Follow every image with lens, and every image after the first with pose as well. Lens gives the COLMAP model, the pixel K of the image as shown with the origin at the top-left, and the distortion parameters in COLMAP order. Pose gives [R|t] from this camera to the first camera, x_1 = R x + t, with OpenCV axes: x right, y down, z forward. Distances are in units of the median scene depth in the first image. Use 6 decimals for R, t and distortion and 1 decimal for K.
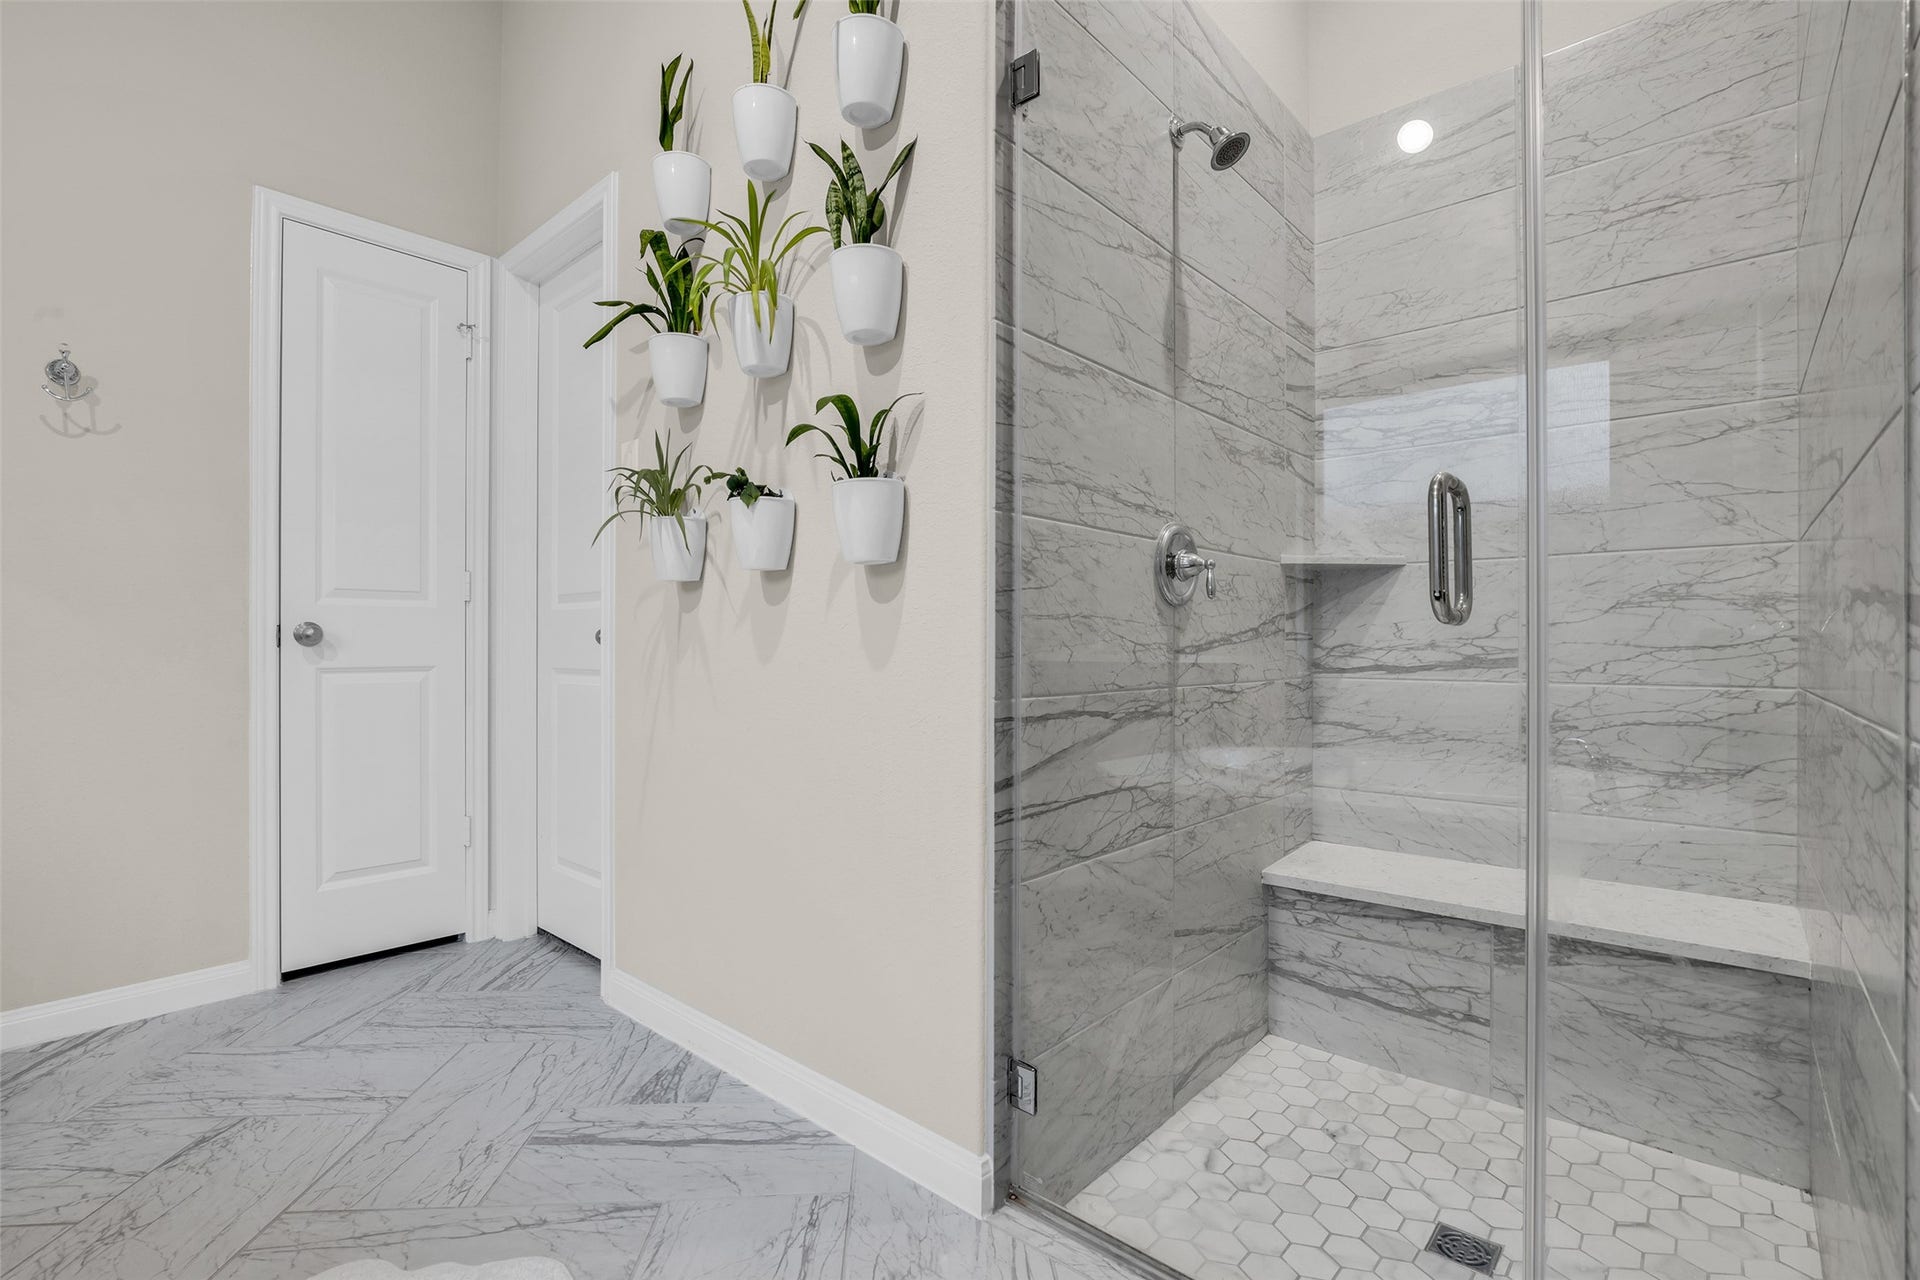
lens RADIAL K [[877.7, 0, 960.0], [0, 877.7, 645.9], [0, 0, 1]] dist [-0.006168, 0.000253]
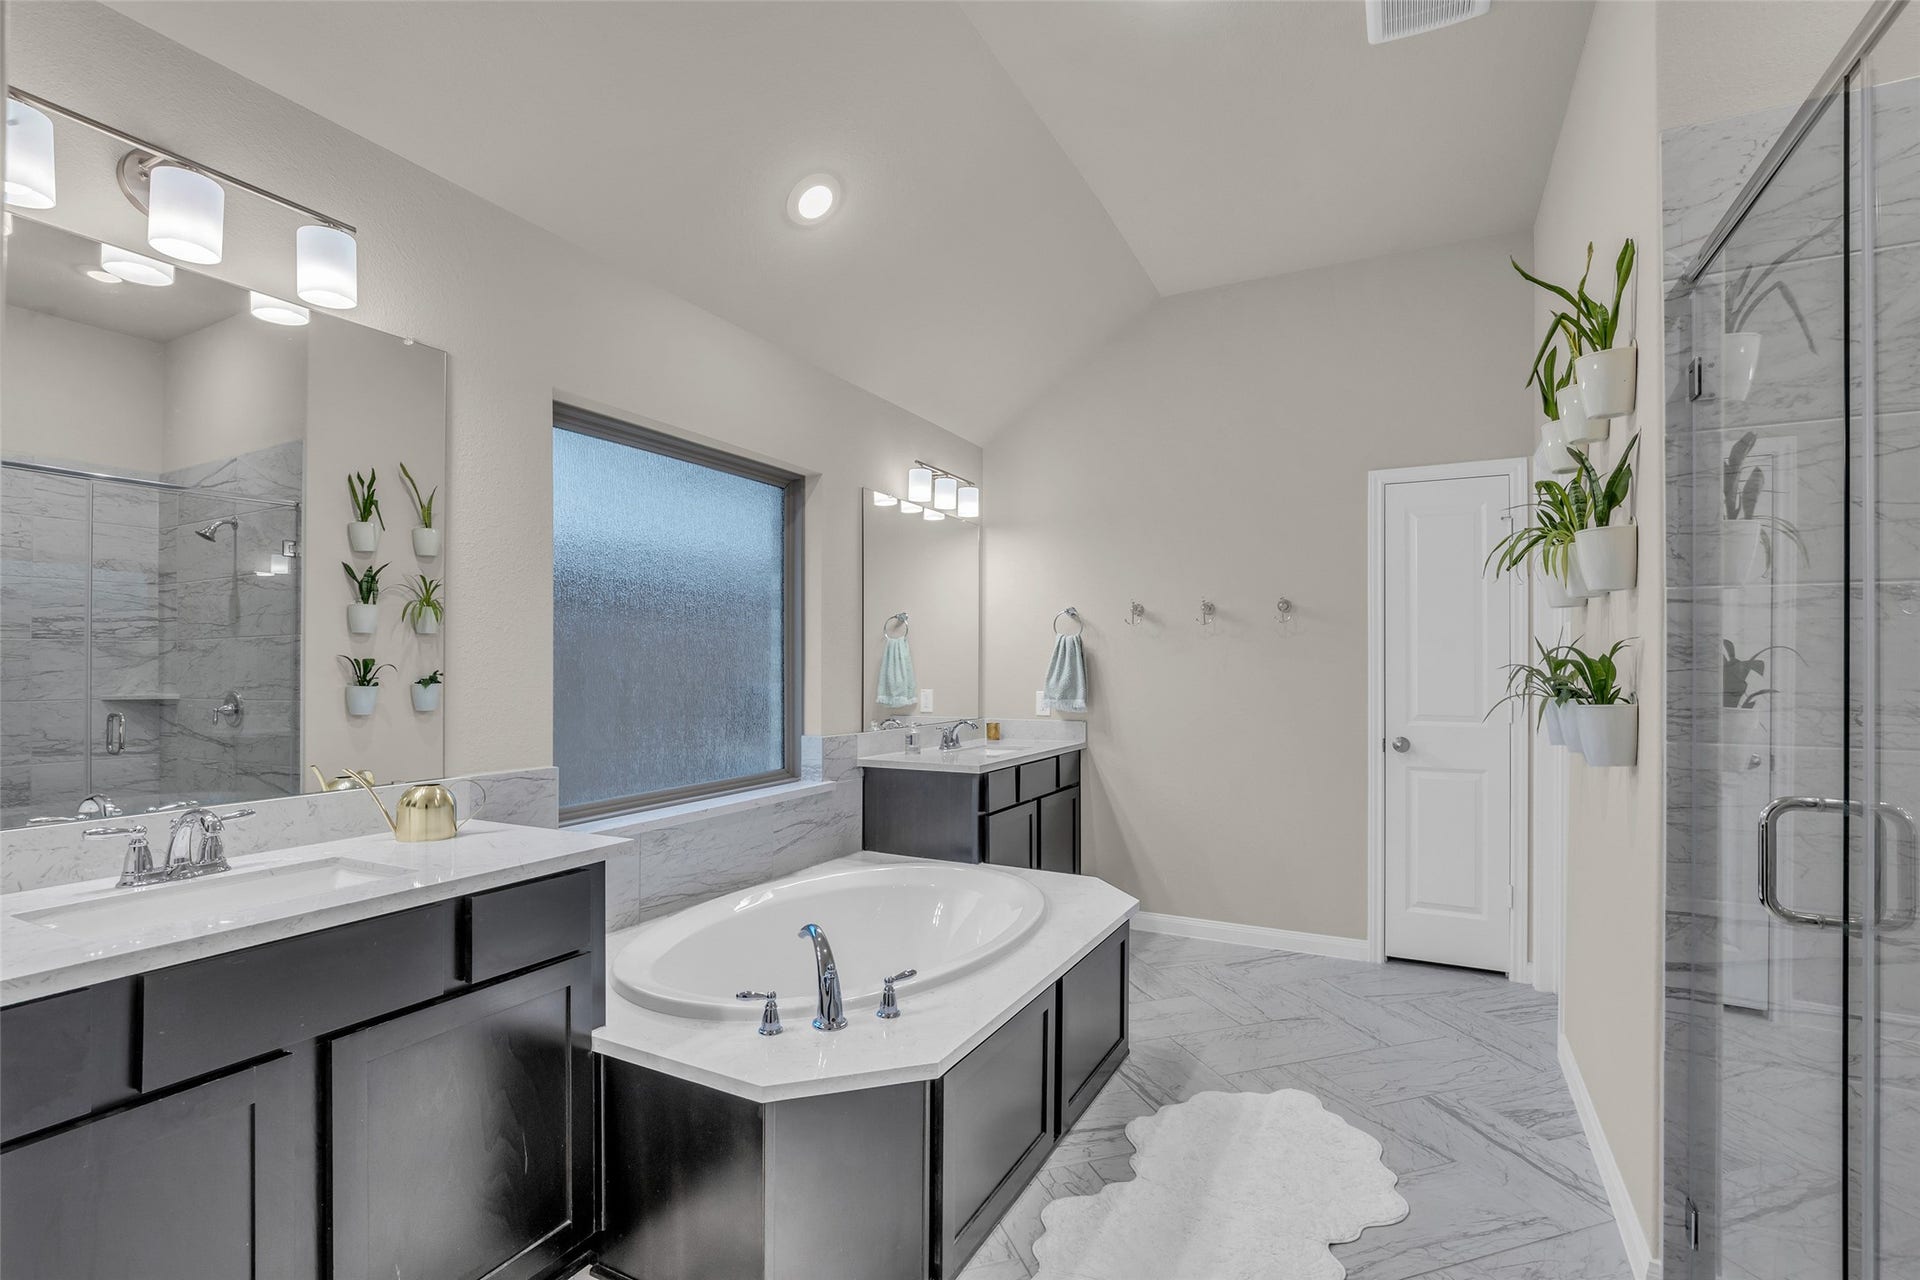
lens RADIAL K [[877.7, 0, 961.9], [0, 877.7, 652.6], [0, 0, 1]] dist [-0.006168, 0.000253]
pose [[0.254023, -0.015161, -0.967079, 0.717042], [-0.000536, 0.999875, -0.015816, -0.190092], [0.967198, 0.004536, 0.253983, -0.201247]]
